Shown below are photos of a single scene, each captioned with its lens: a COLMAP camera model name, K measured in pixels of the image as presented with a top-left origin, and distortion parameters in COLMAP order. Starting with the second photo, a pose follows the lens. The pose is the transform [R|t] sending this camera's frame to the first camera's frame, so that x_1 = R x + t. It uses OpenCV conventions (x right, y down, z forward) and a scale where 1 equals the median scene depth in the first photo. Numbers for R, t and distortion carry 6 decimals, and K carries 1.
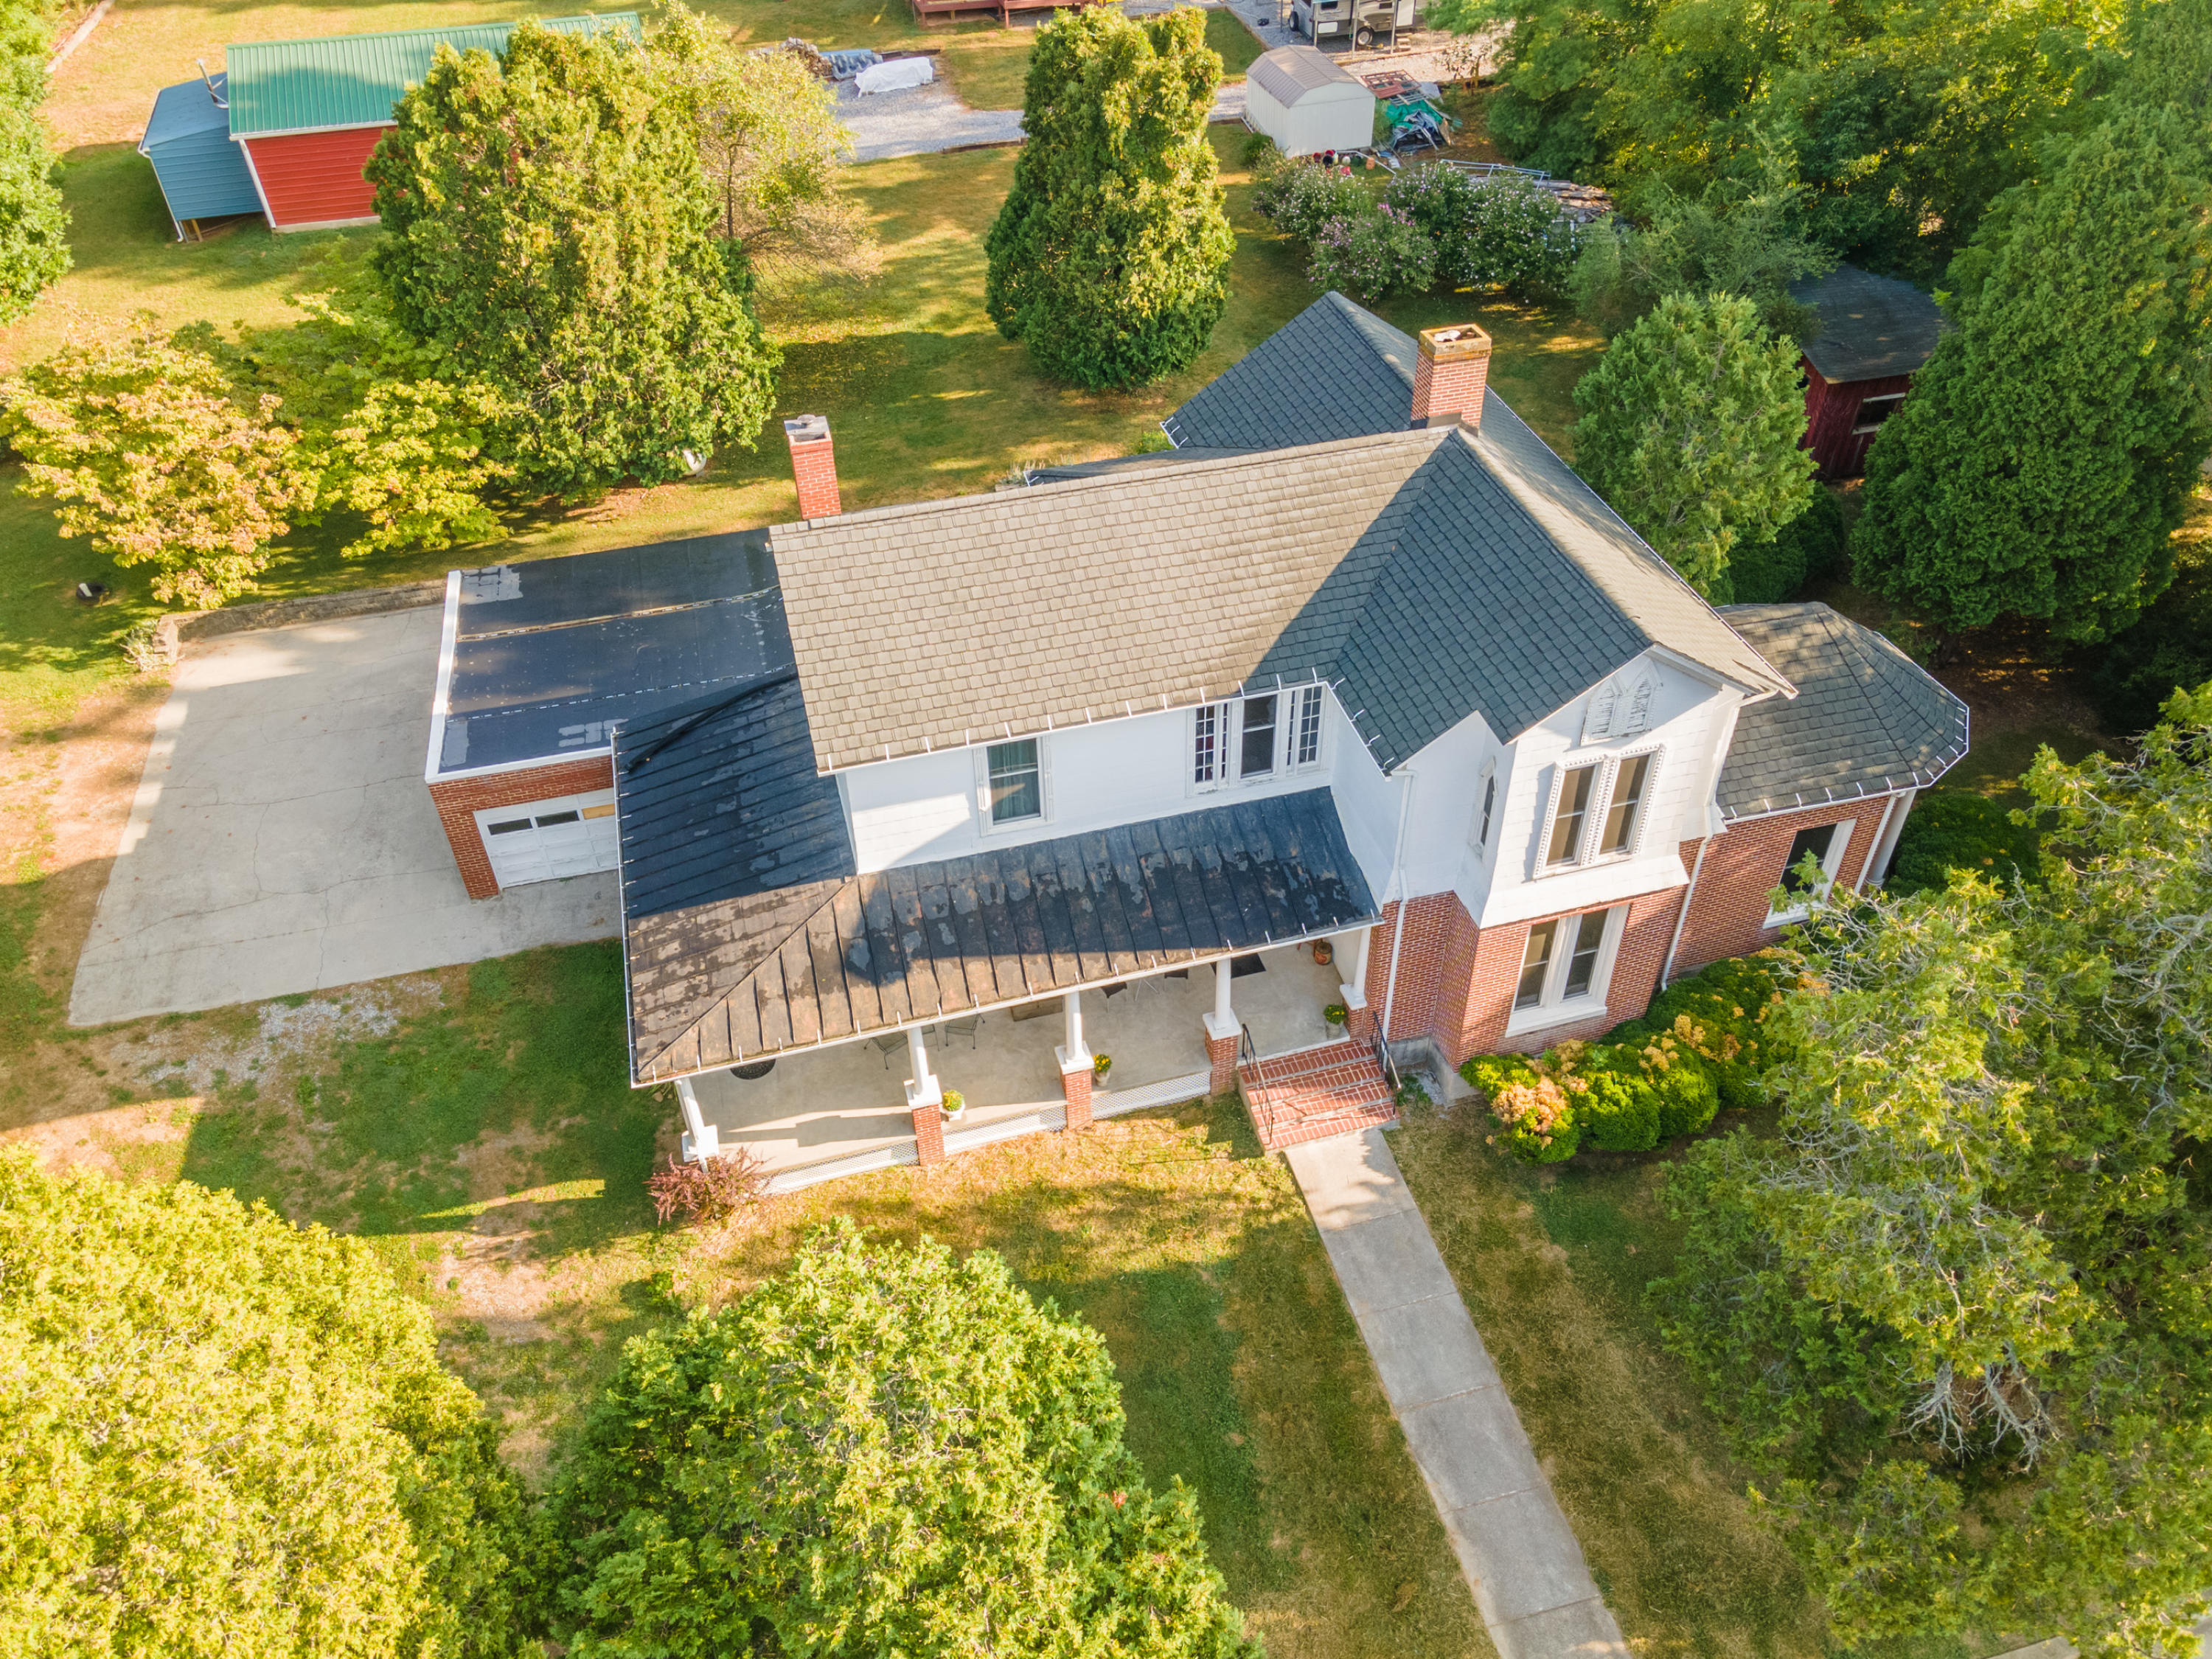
lens RADIAL K [[1616.0, 0, 1106.0], [0, 1616.0, 829.5], [0, 0, 1]] dist [-0.003958, 0.046537]
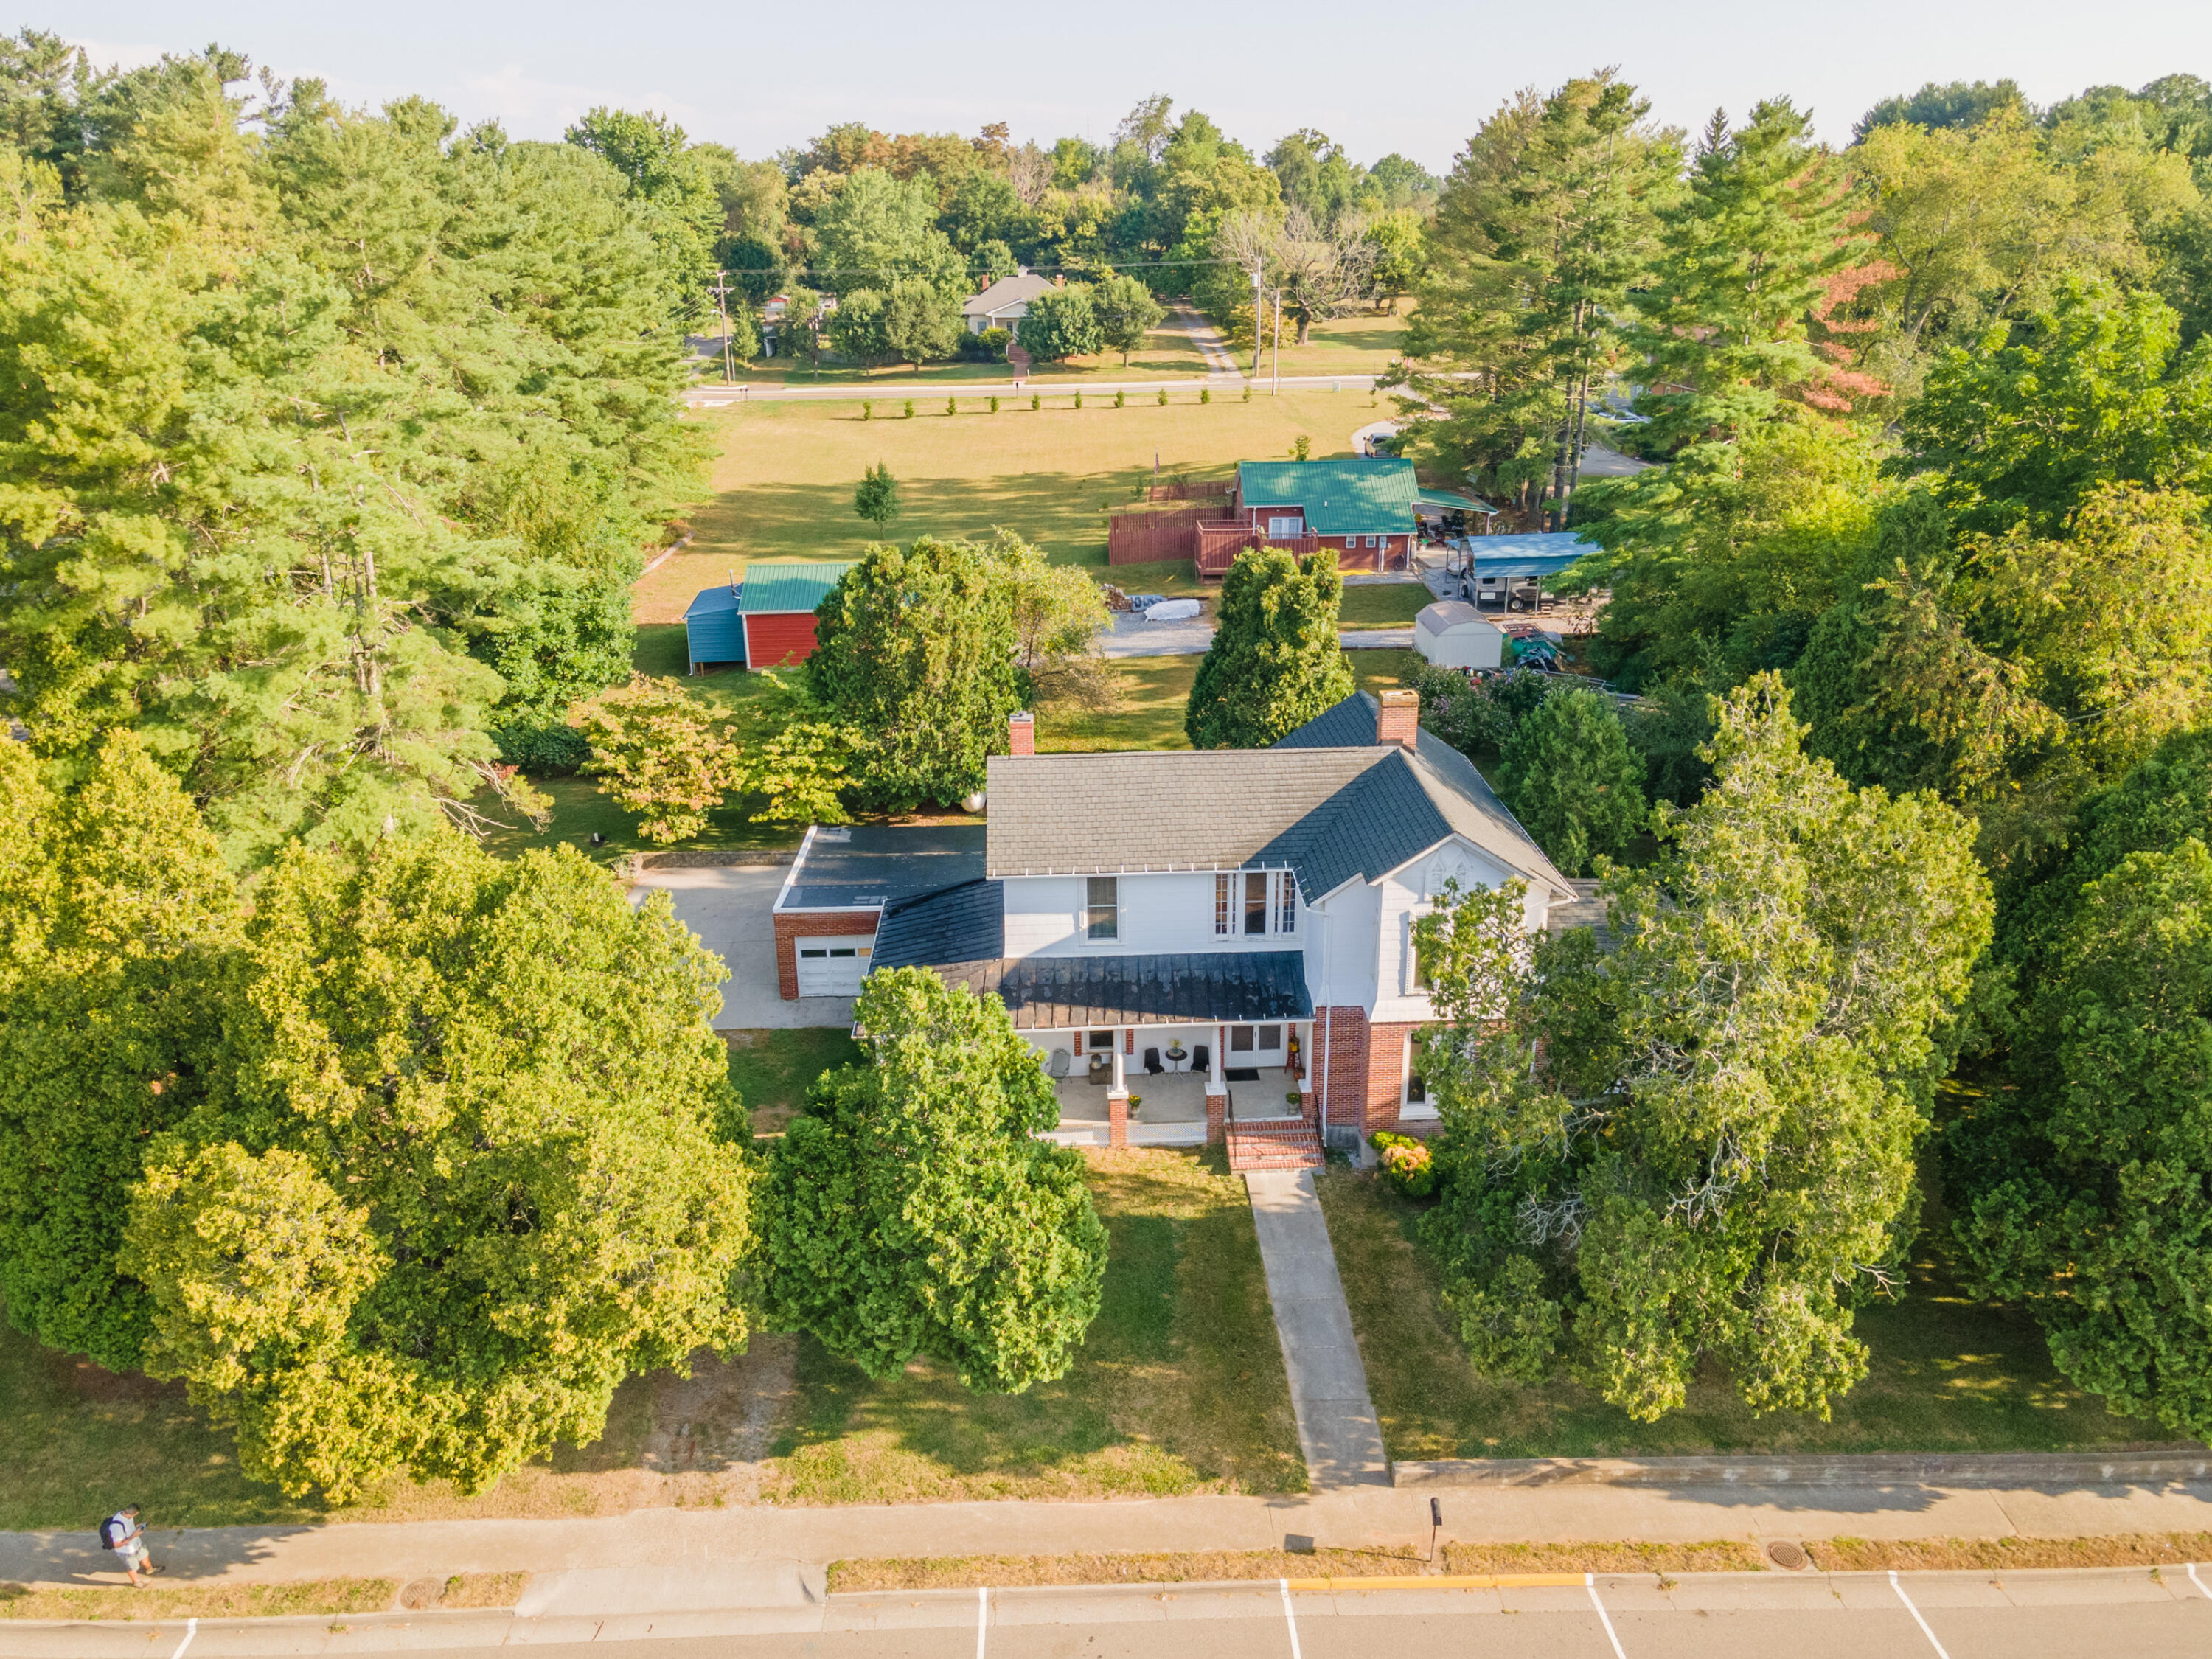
lens RADIAL K [[1616.0, 0, 1106.0], [0, 1616.0, 829.5], [0, 0, 1]] dist [-0.003958, 0.046537]
pose [[0.974365, 0.082915, -0.209138, 0.209751], [-0.149978, 0.932301, -0.329121, 0.318819], [0.167691, 0.352050, 0.920837, -0.415672]]
